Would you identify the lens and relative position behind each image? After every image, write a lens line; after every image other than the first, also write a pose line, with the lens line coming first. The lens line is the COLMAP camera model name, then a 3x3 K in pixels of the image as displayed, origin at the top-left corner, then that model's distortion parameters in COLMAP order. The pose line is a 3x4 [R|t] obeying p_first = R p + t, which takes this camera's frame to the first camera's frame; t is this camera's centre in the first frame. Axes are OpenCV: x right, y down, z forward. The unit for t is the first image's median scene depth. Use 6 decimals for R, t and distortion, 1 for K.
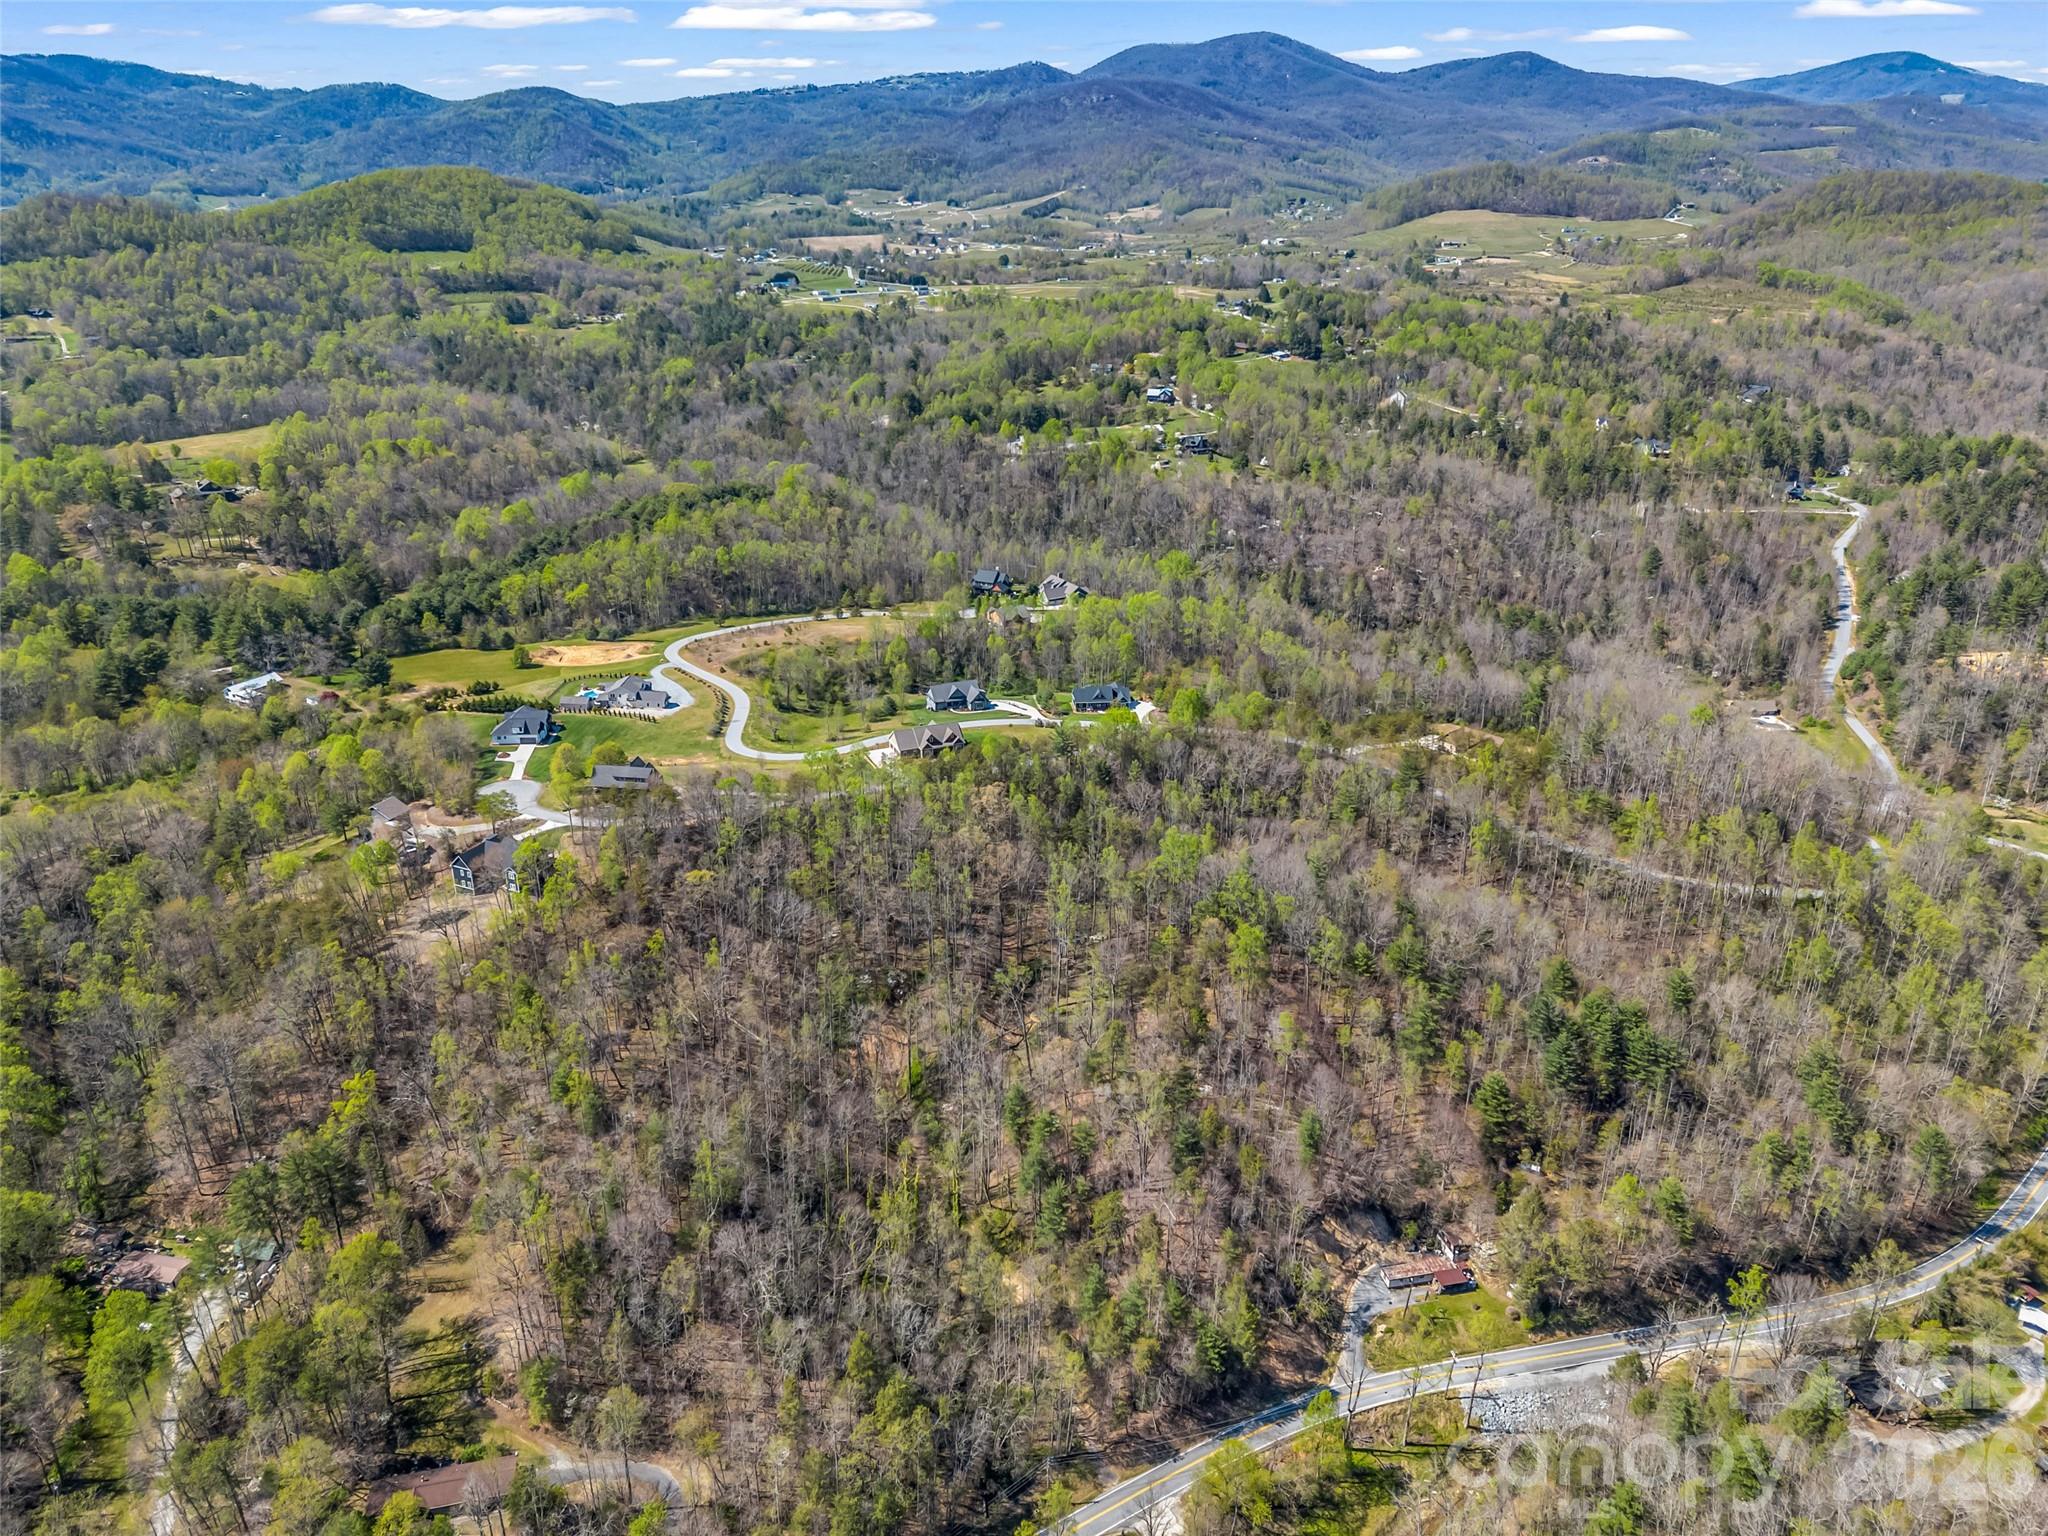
lens RADIAL K [[1480.5, 0, 1019.5], [0, 1480.5, 770.0], [0, 0, 1]] dist [0.063087, -0.051788]
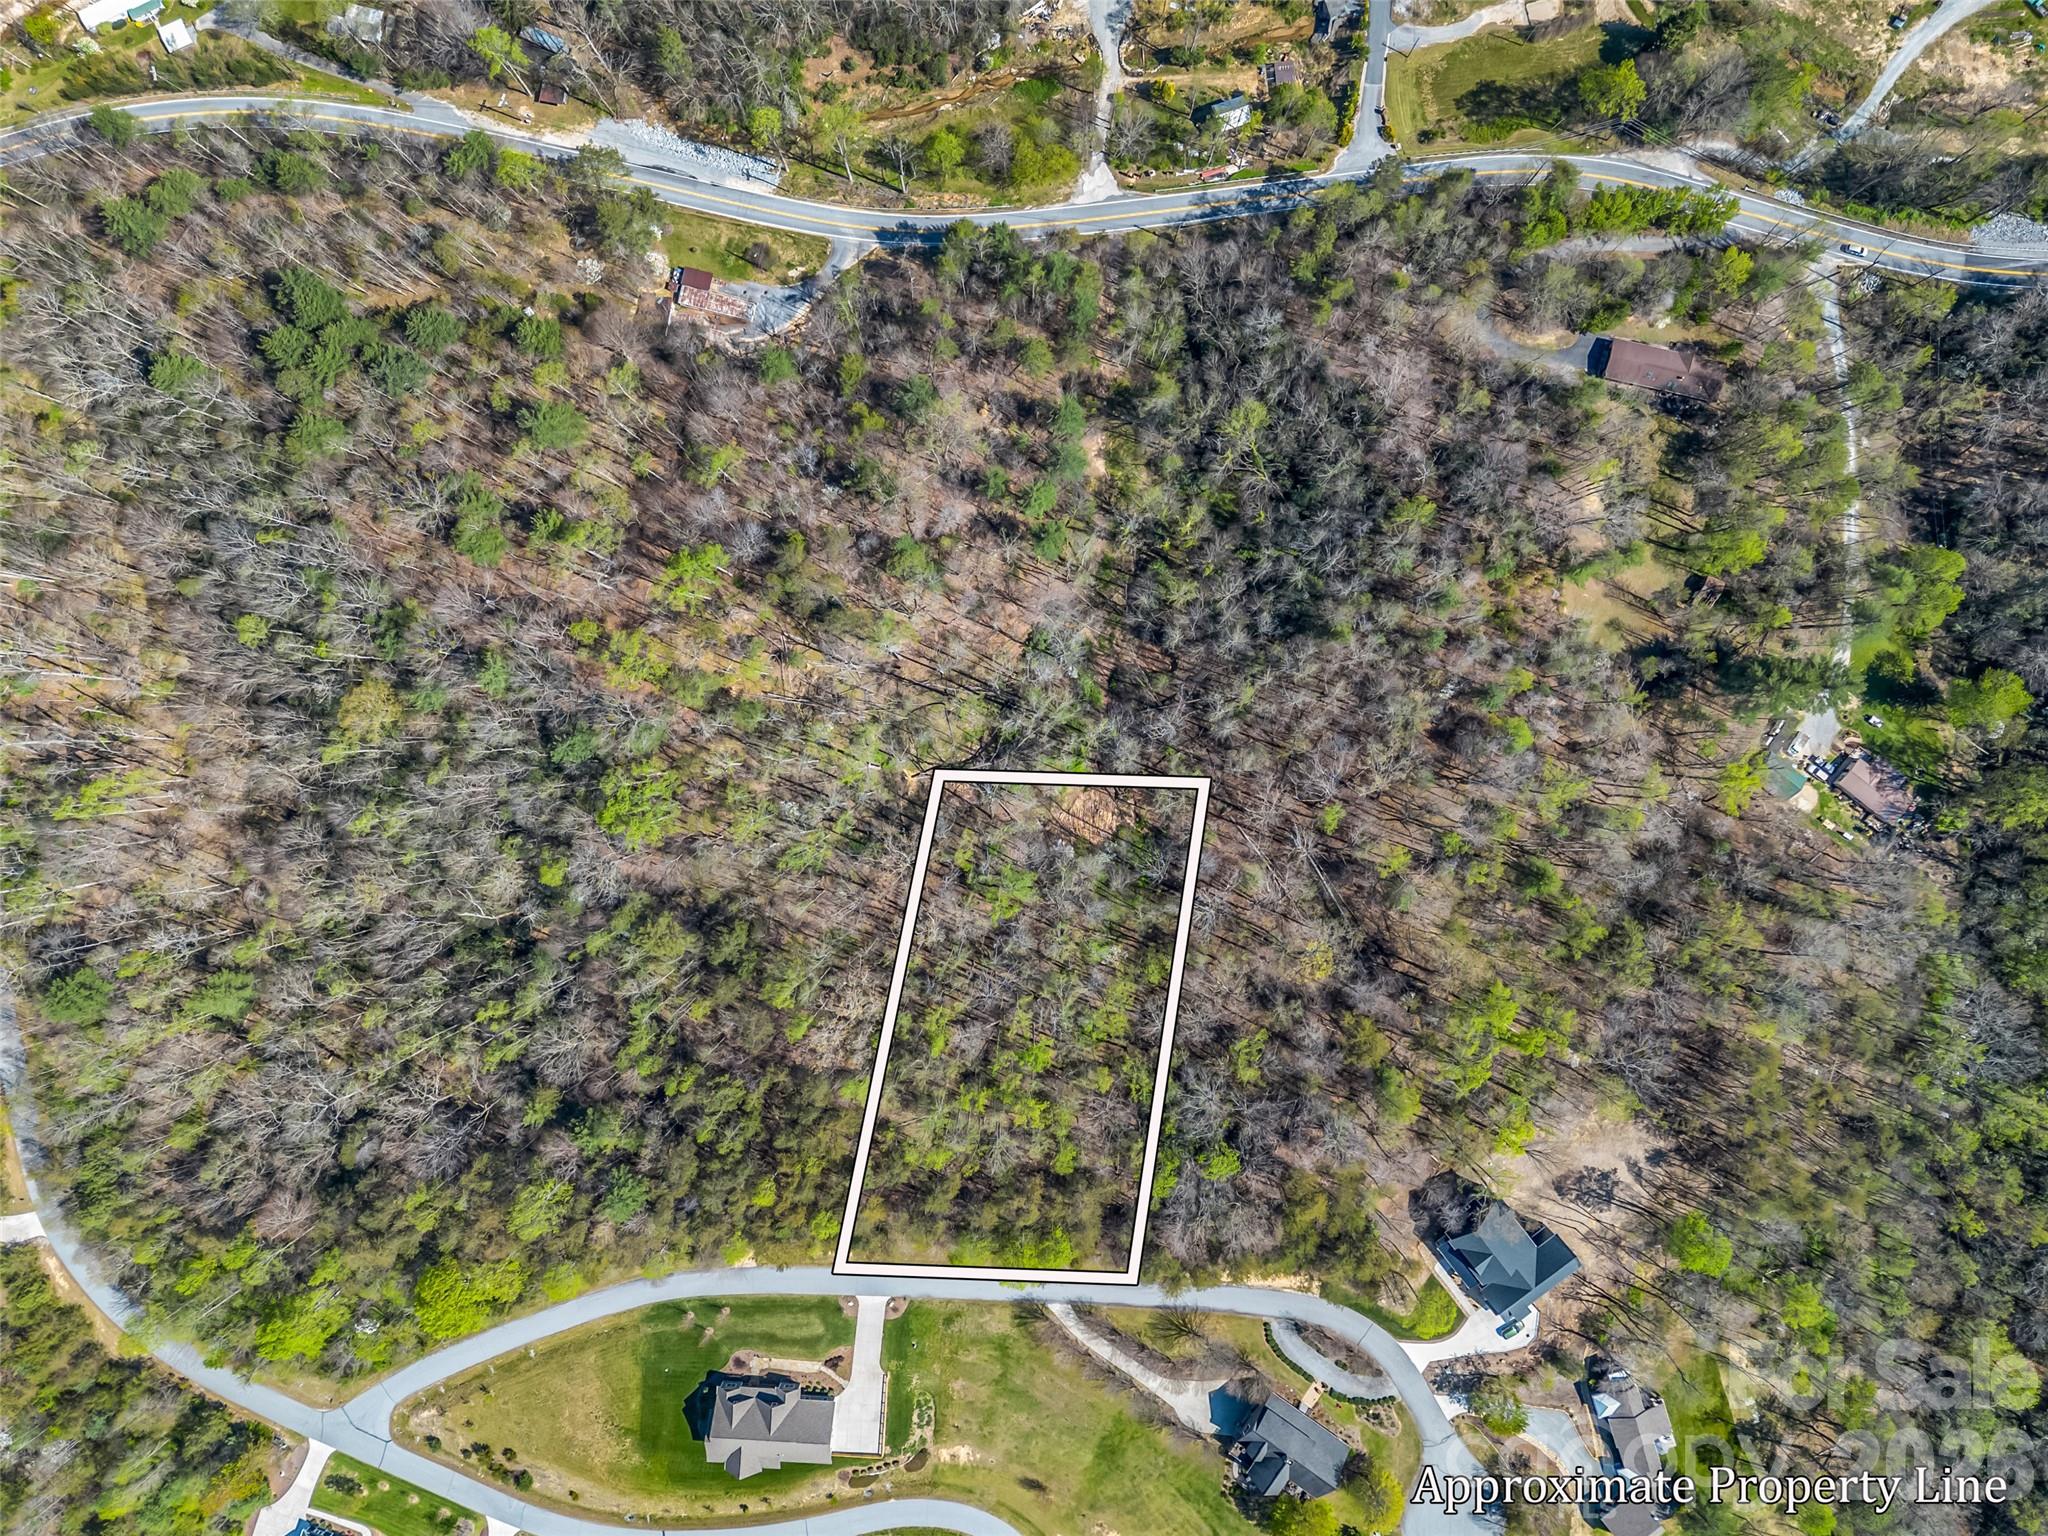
lens RADIAL K [[1480.5, 0, 1019.5], [0, 1480.5, 770.0], [0, 0, 1]] dist [0.063087, -0.051788]
pose [[-0.892293, -0.451225, -0.014471, -0.015801], [0.177298, -0.379723, 0.907952, -0.276472], [-0.415185, 0.807593, 0.418825, 0.322738]]
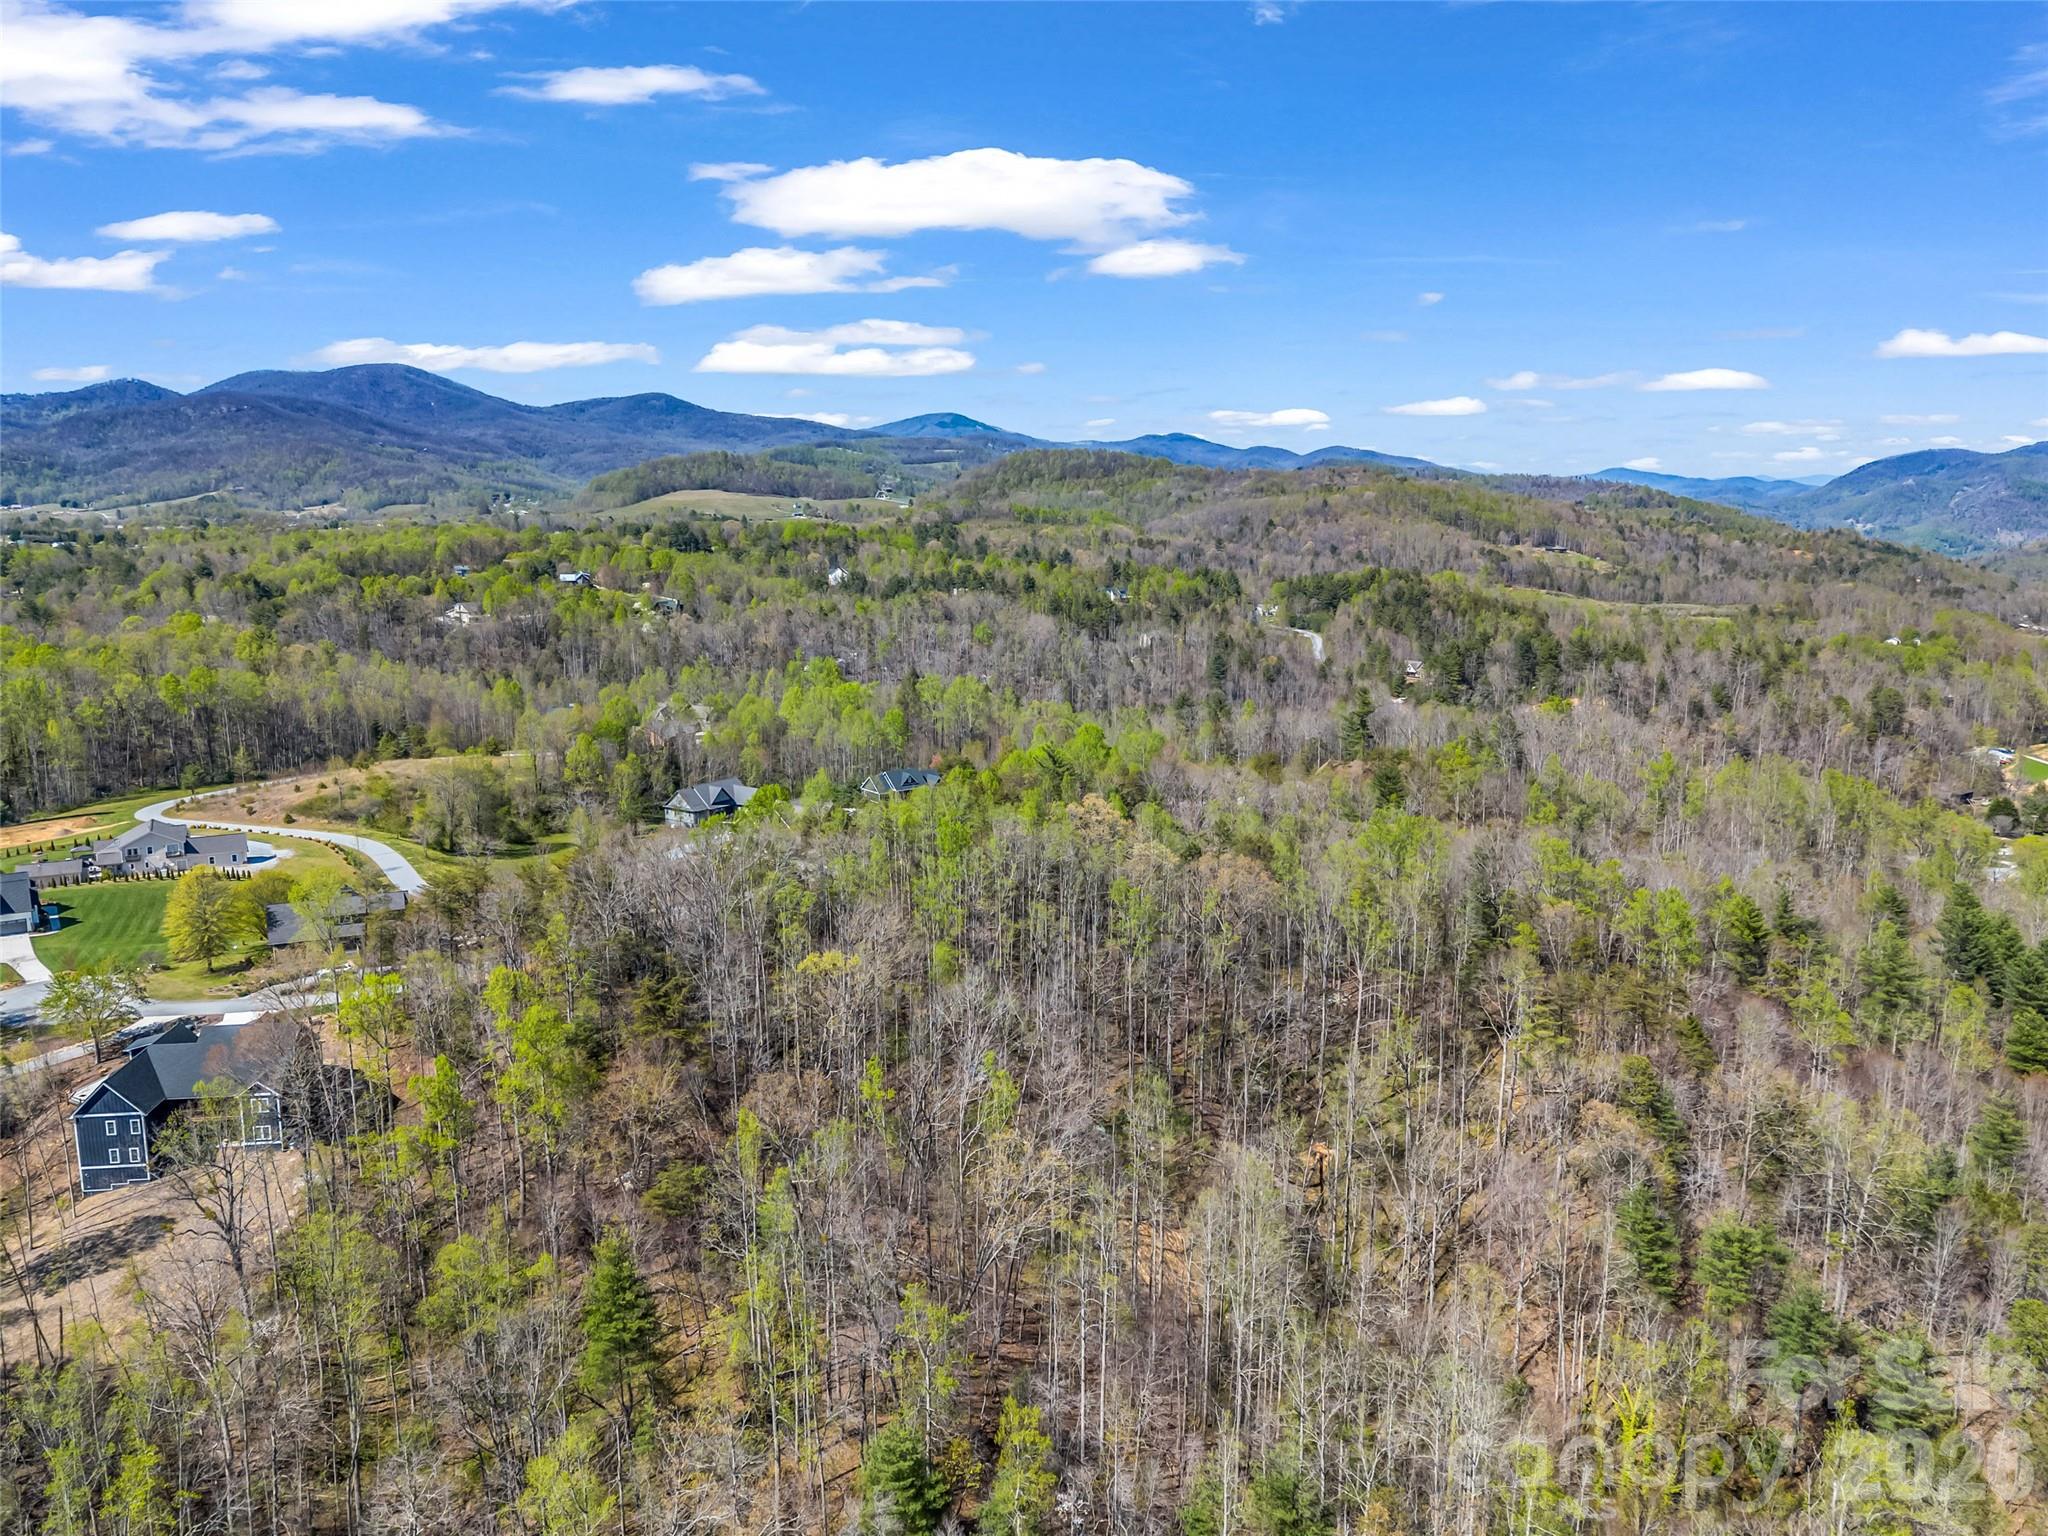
lens RADIAL K [[1474.0, 0, 1019.5], [0, 1474.0, 771.9], [0, 0, 1]] dist [0.072754, -0.061879]
pose [[0.849830, -0.103378, 0.516819, -0.188110], [0.211119, 0.965240, -0.154079, 0.046503], [-0.482926, 0.240051, 0.842115, 0.273118]]
